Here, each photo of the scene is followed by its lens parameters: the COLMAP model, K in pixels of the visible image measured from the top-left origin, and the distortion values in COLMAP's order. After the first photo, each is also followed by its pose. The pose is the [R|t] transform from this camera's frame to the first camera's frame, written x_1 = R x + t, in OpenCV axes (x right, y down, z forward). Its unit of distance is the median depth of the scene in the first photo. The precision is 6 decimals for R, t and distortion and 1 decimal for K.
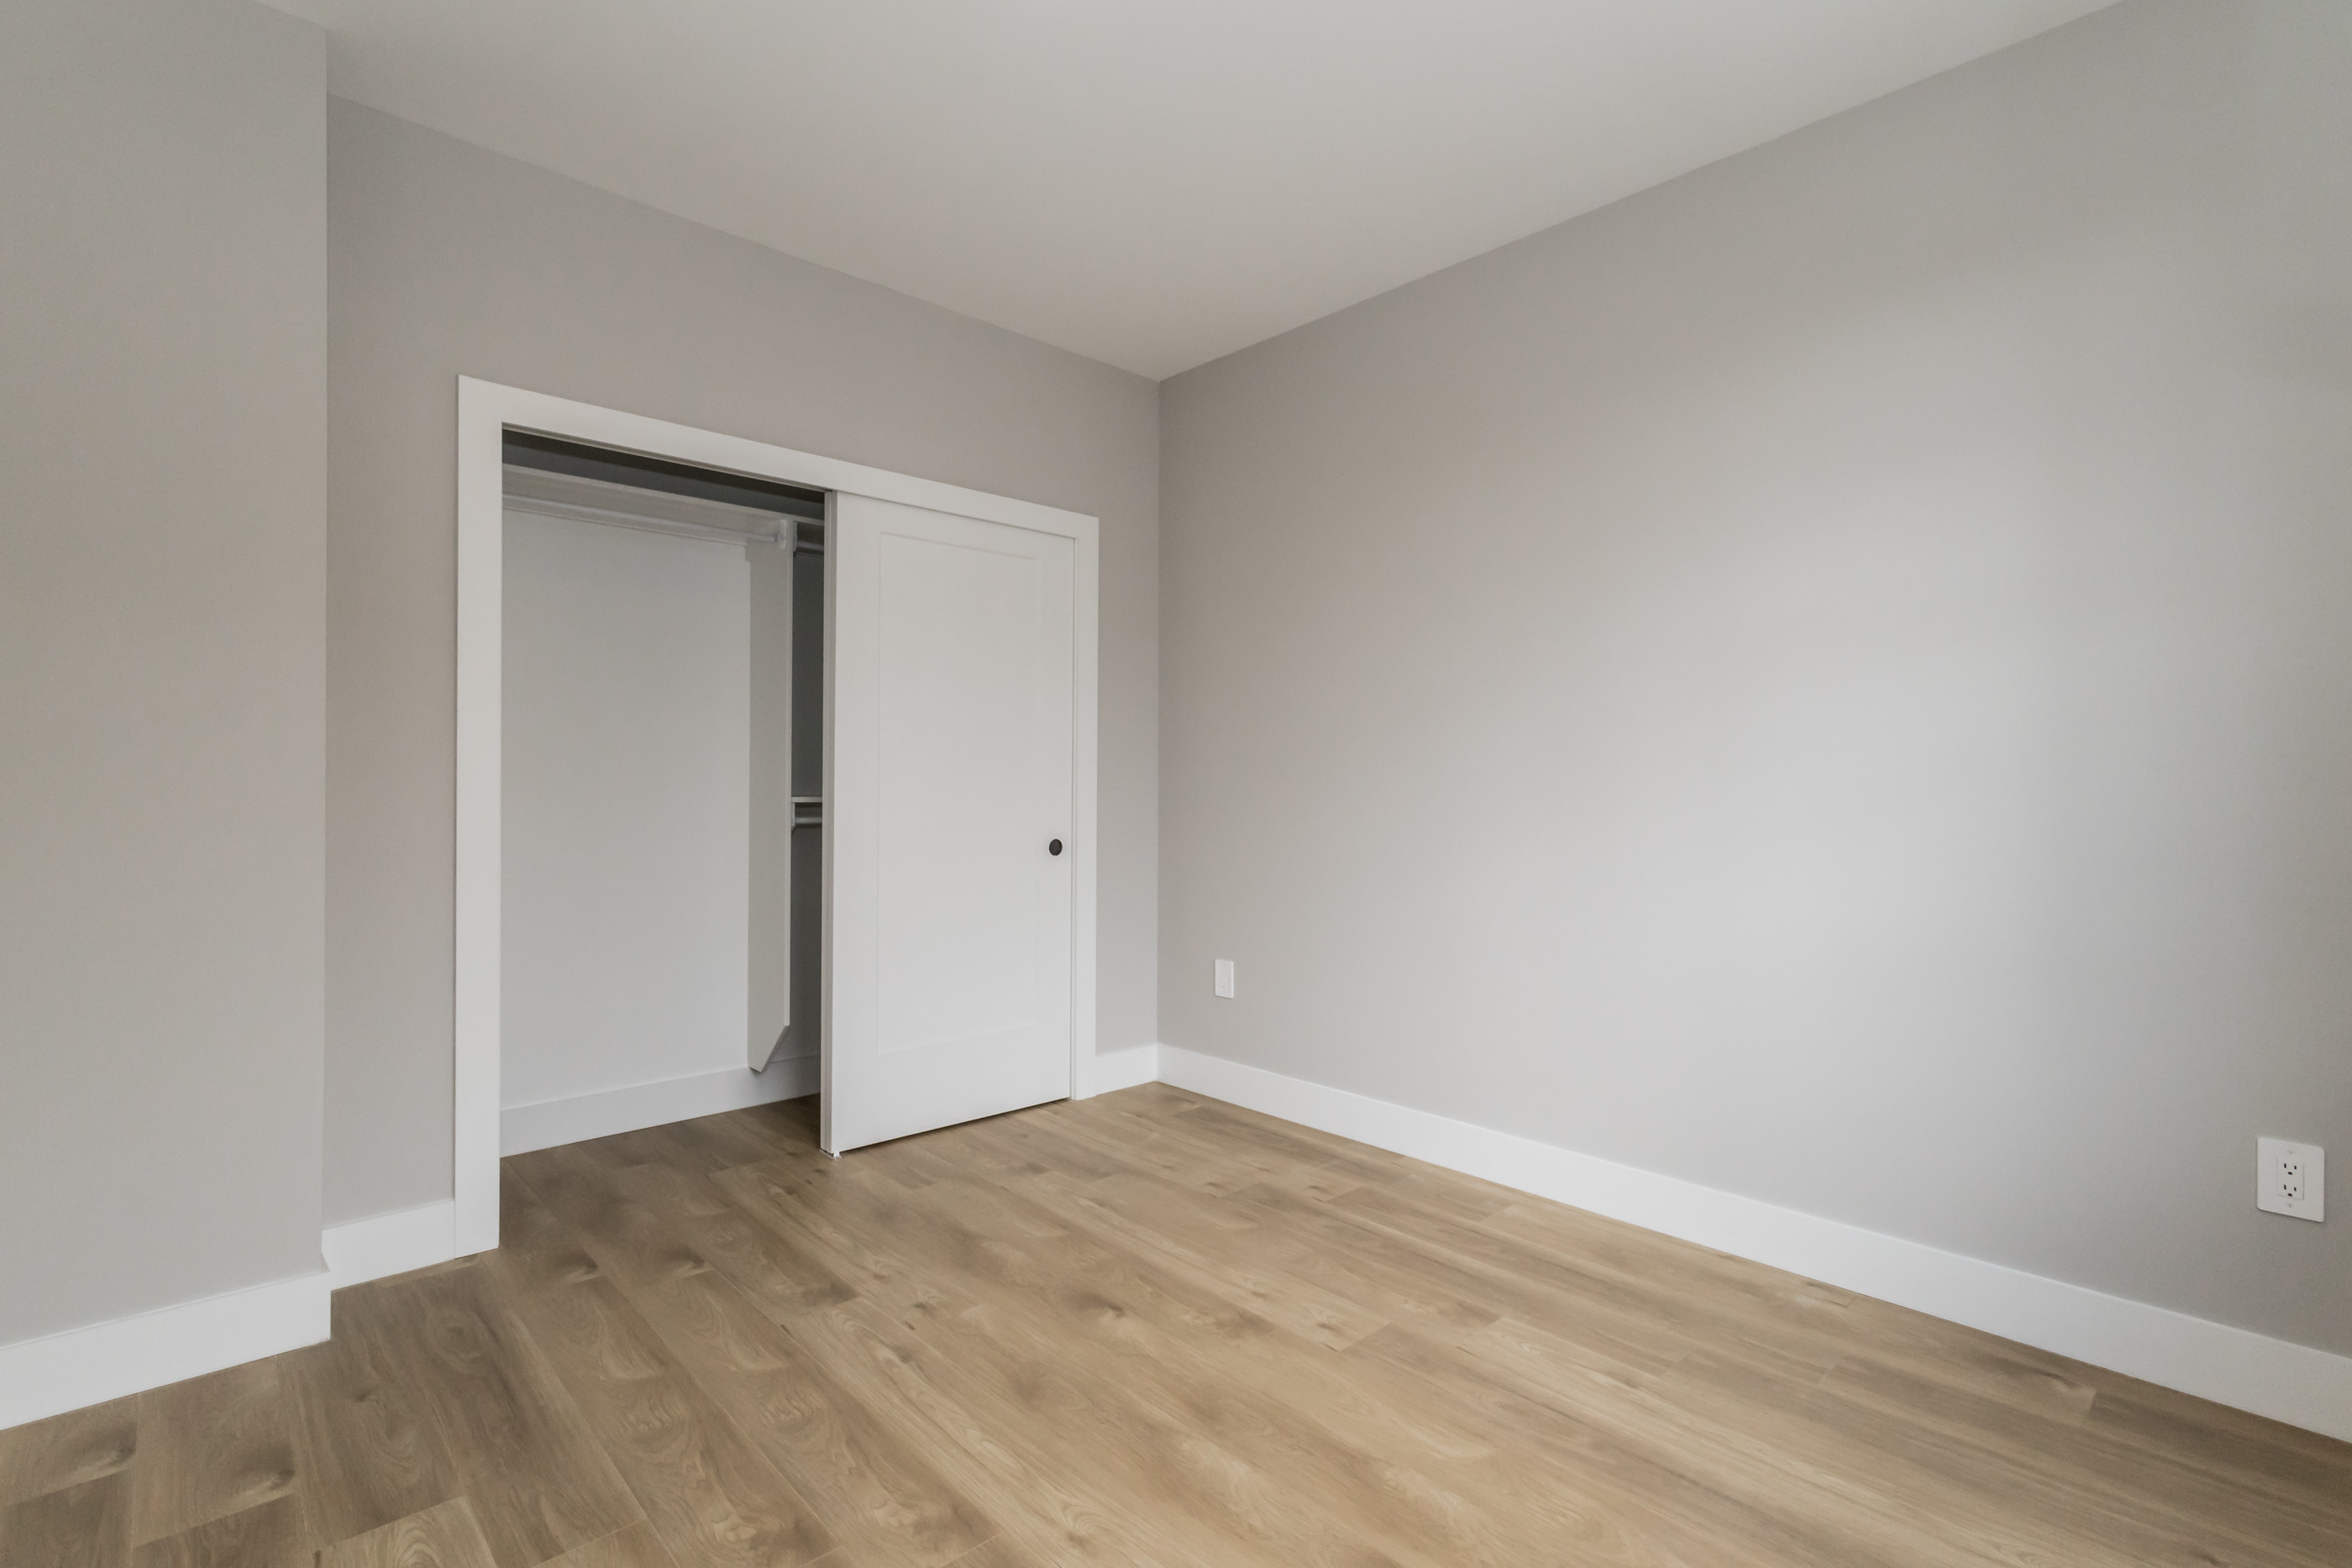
lens RADIAL K [[1082.0, 0, 1167.7], [0, 1082.0, 782.0], [0, 0, 1]] dist [-0.001750, -0.000665]
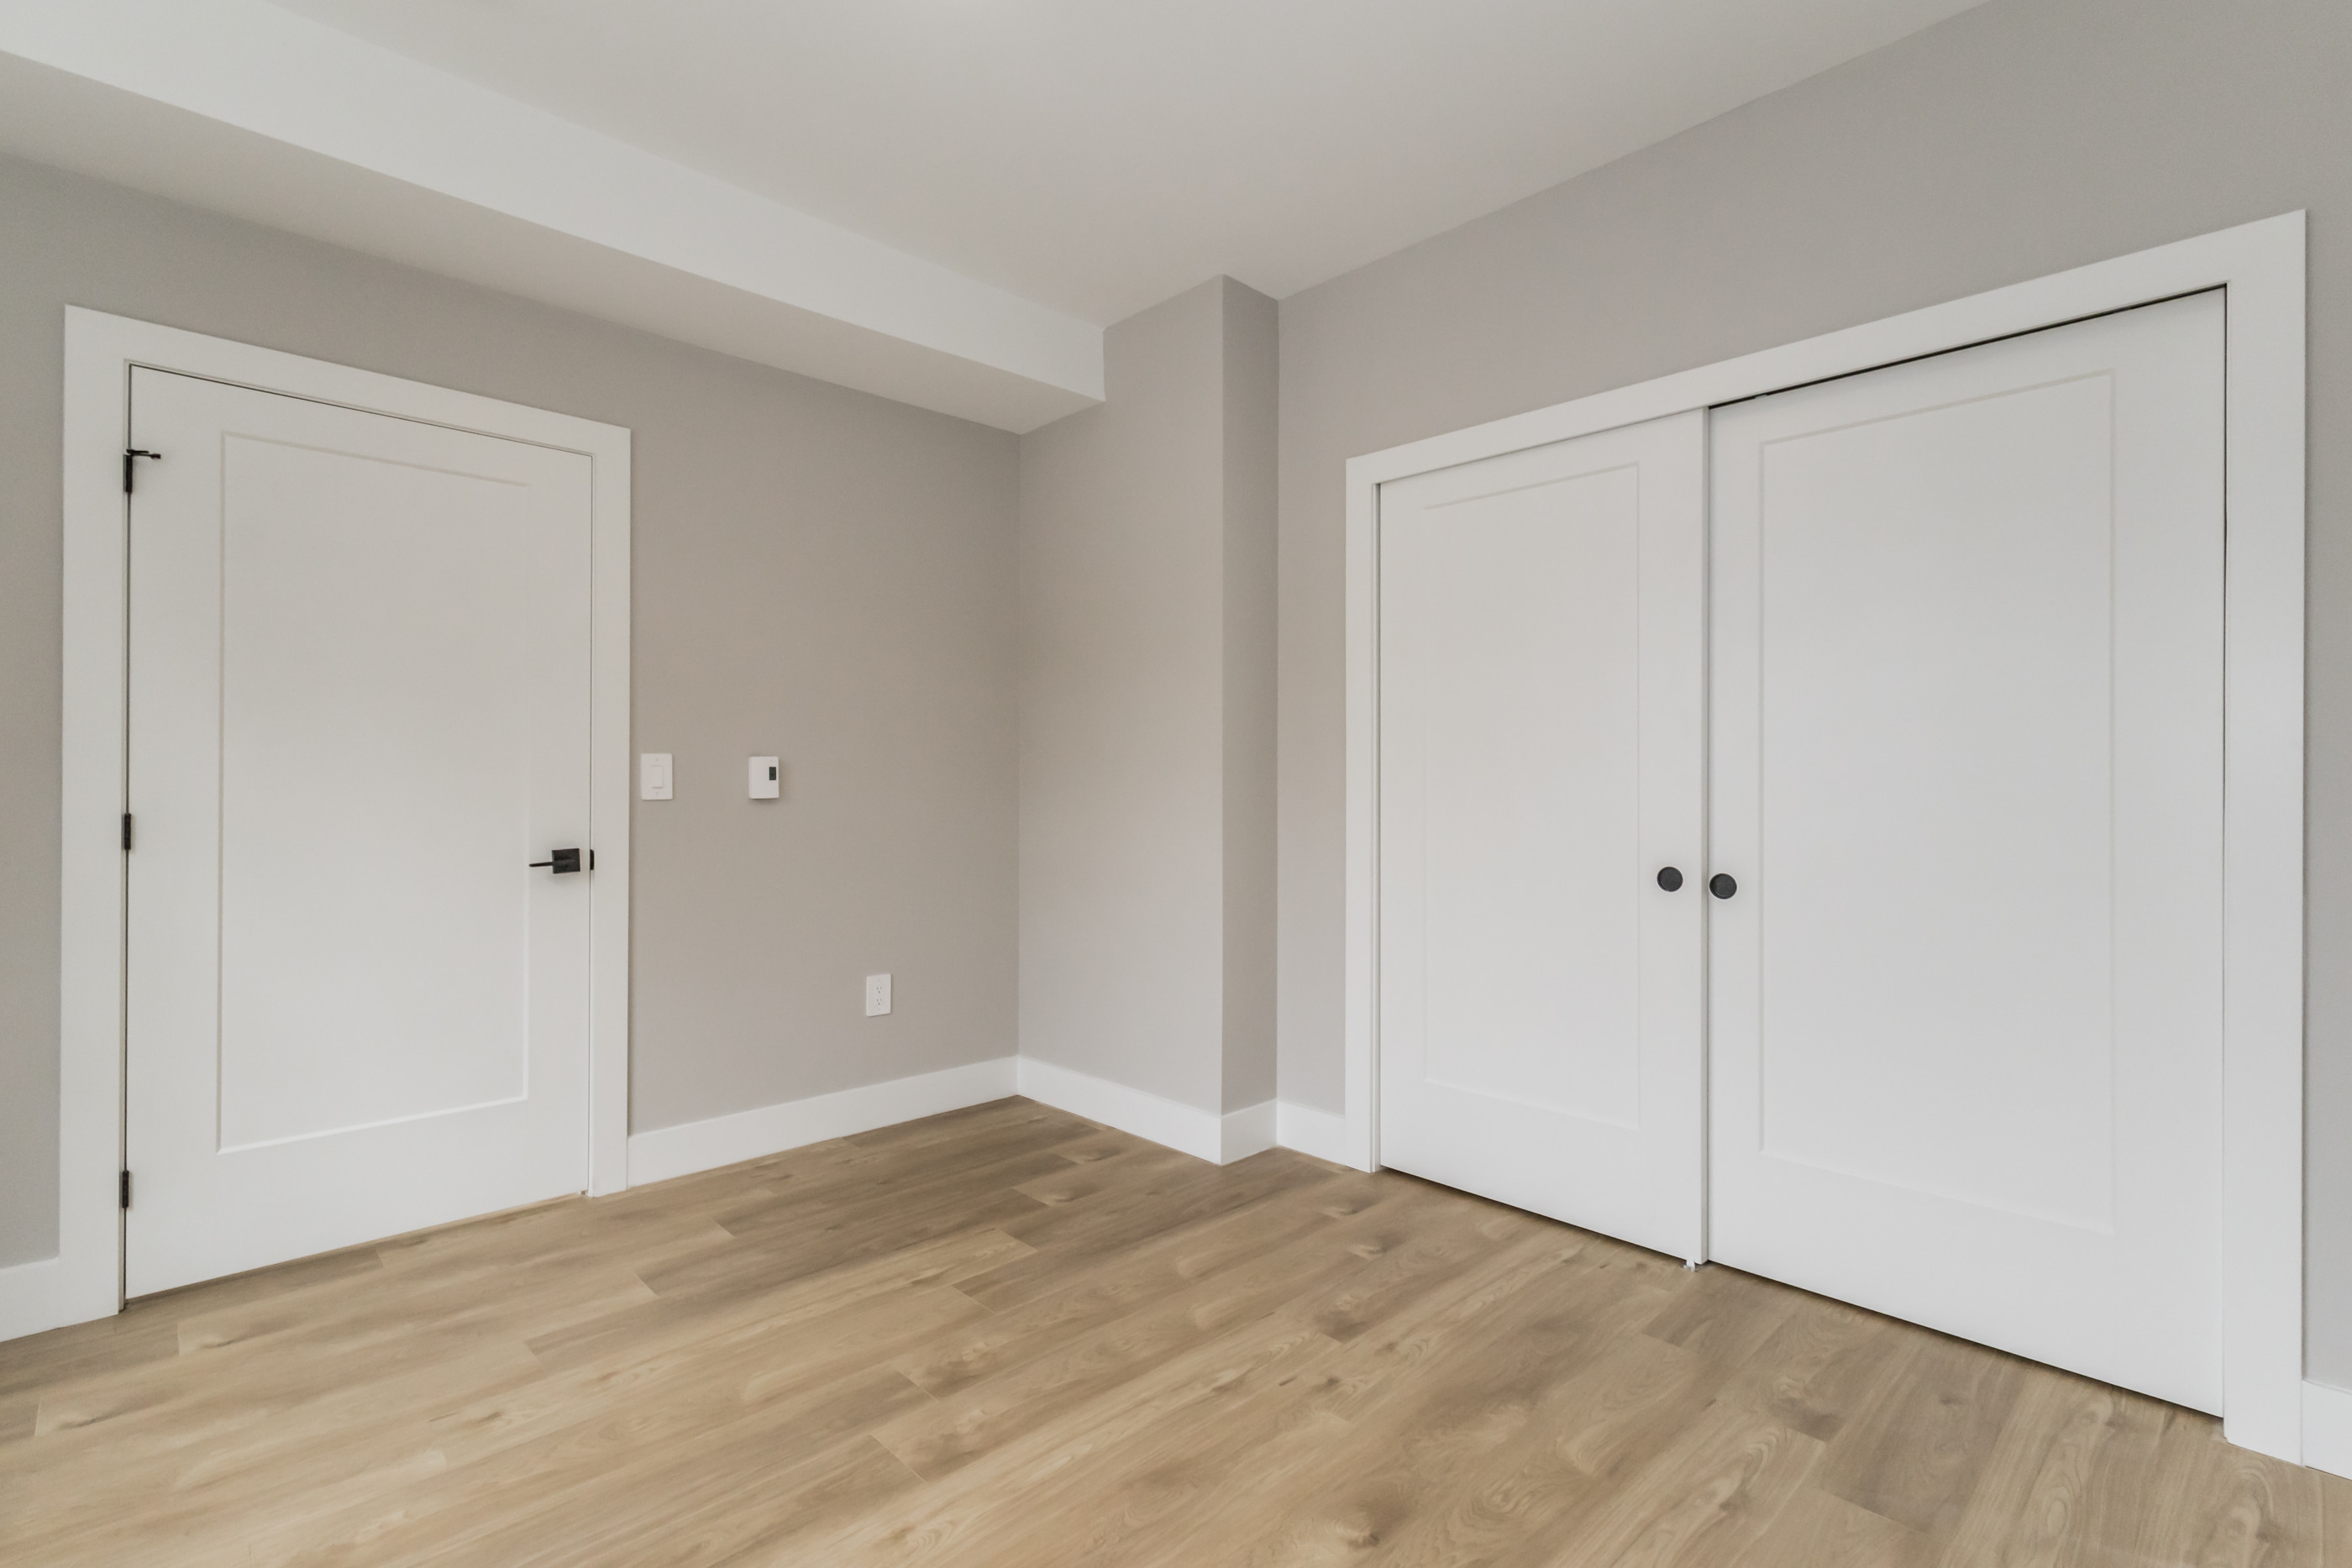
lens RADIAL K [[1082.0, 0, 1167.7], [0, 1082.0, 782.0], [0, 0, 1]] dist [-0.001750, -0.000665]
pose [[0.013379, -0.005445, -0.999896, 0.645941], [-0.004538, 0.999975, -0.005506, 0.010896], [0.999900, 0.004612, 0.013354, 0.867771]]
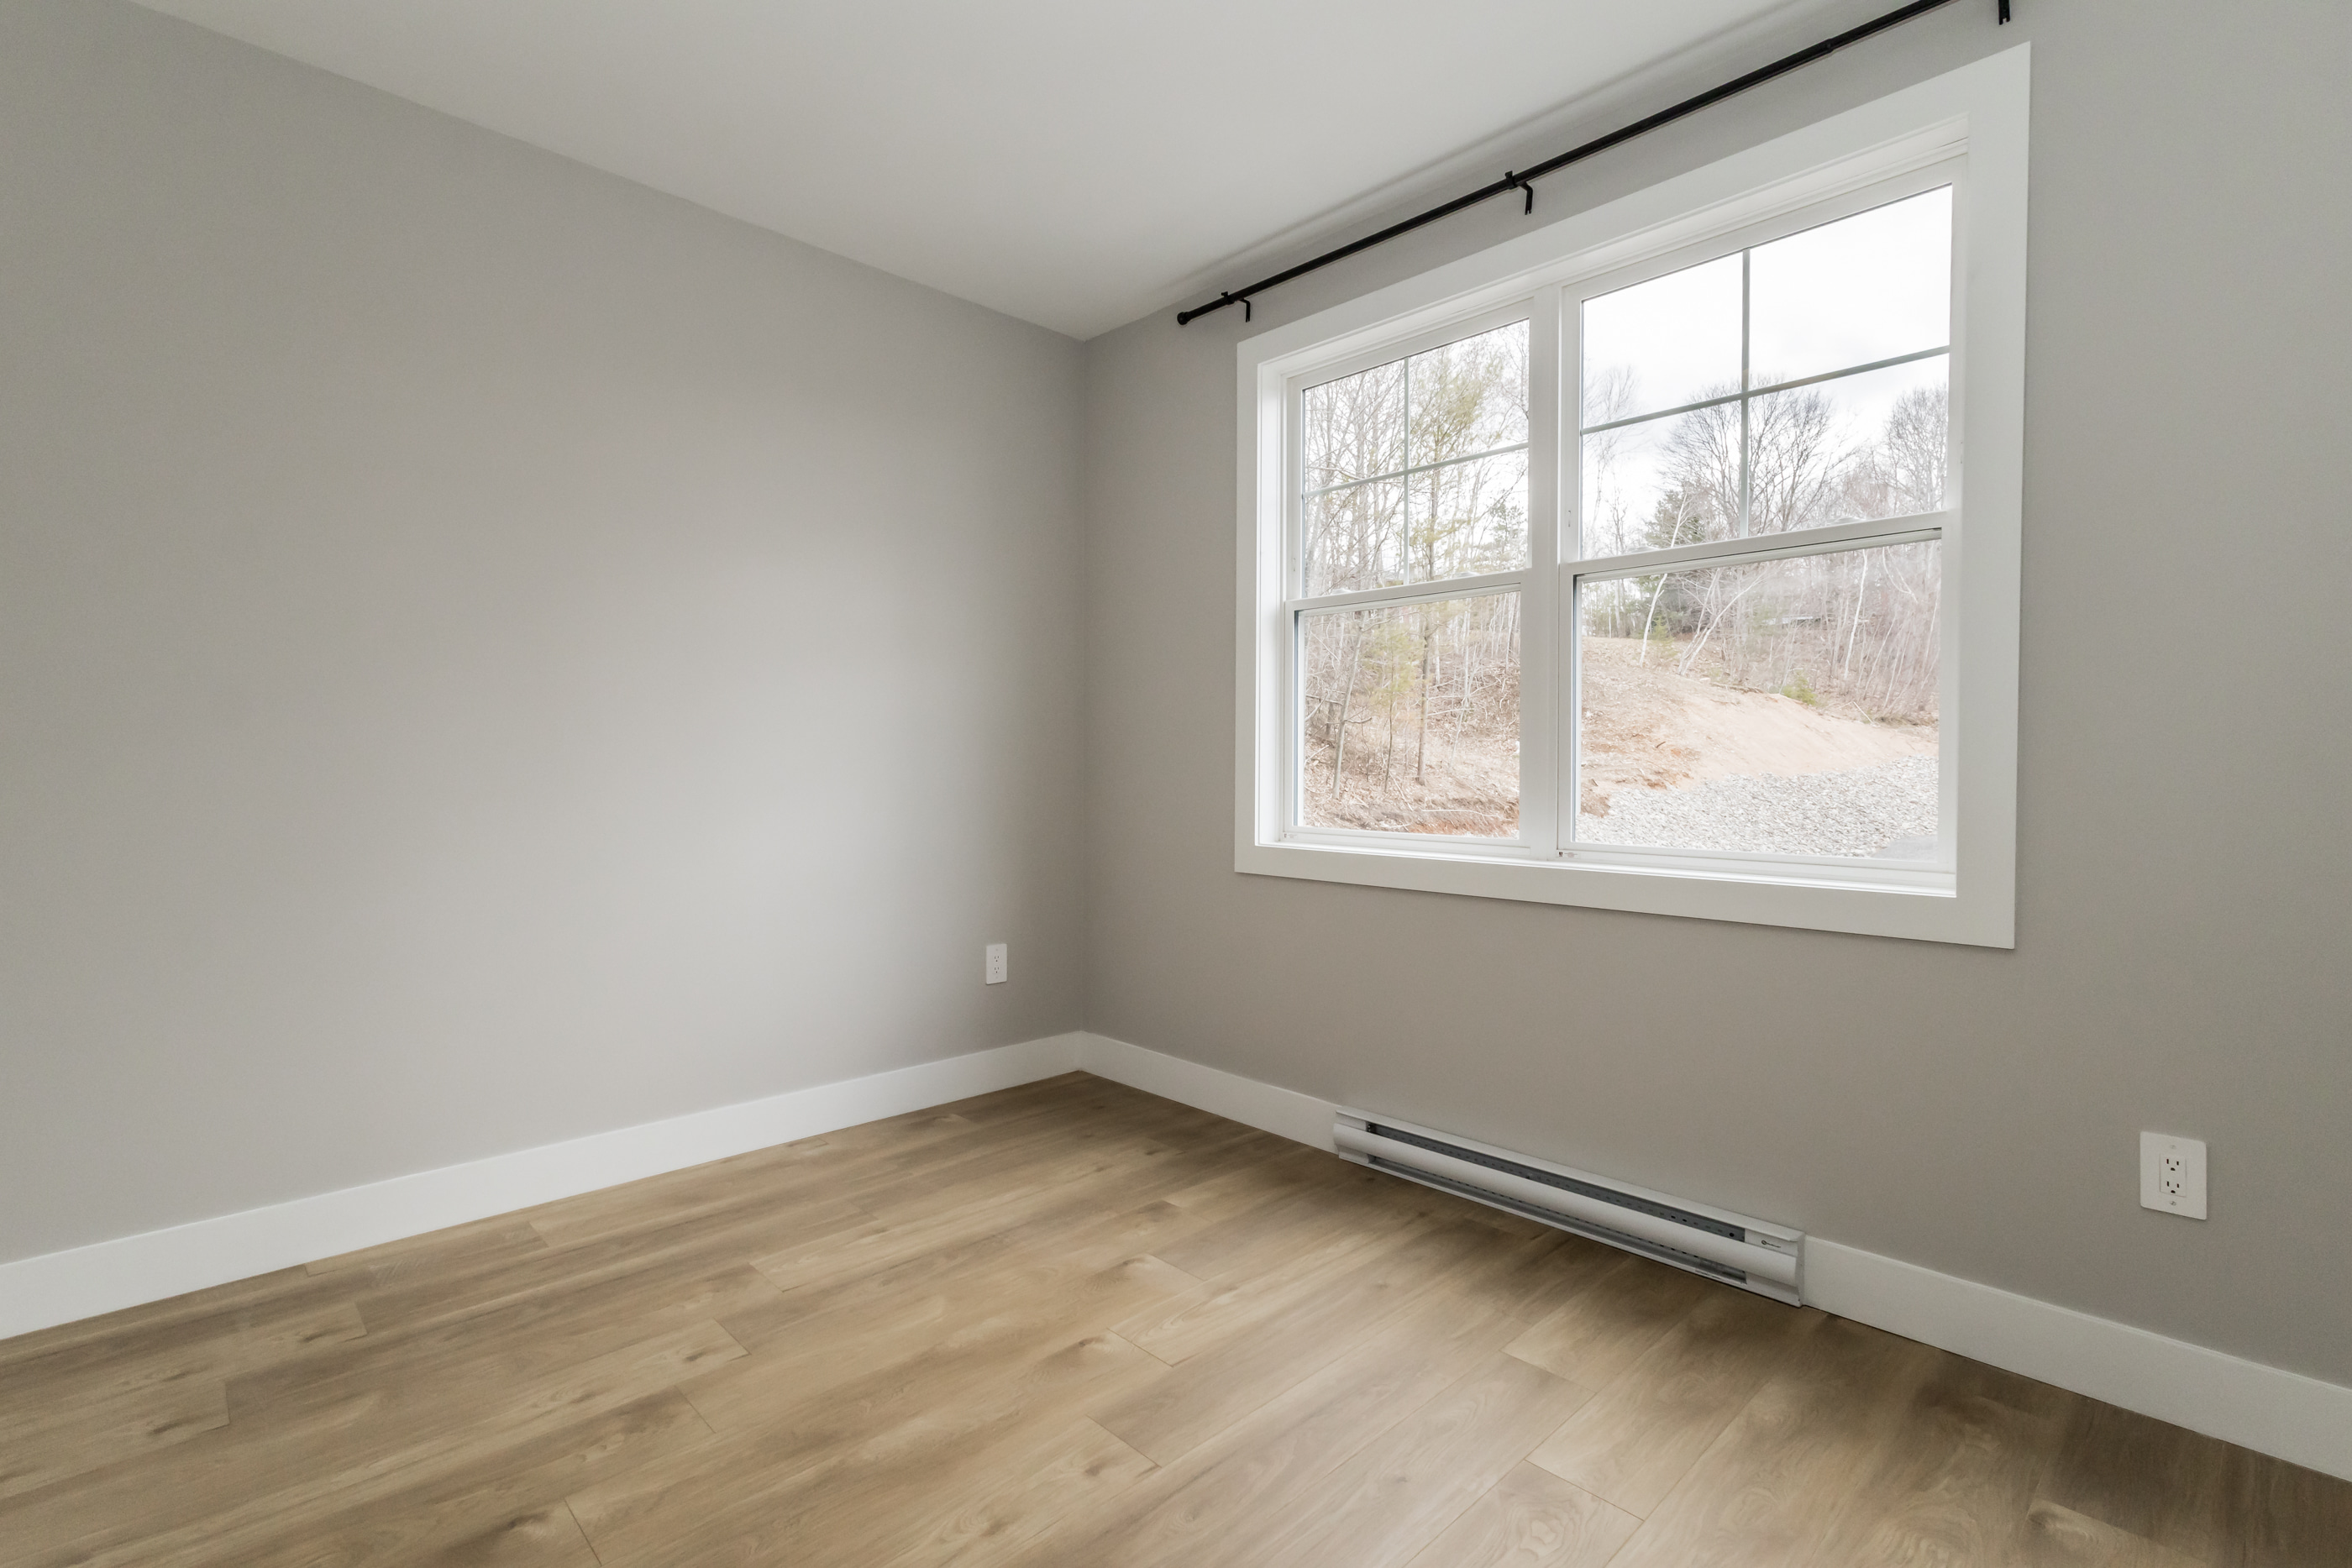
lens RADIAL K [[1082.0, 0, 1167.7], [0, 1082.0, 782.0], [0, 0, 1]] dist [-0.001750, -0.000665]
pose [[-0.017783, -0.023332, 0.999570, -0.742930], [-0.002655, 0.999725, 0.023289, -0.004044], [-0.999838, -0.002240, -0.017840, 0.603125]]
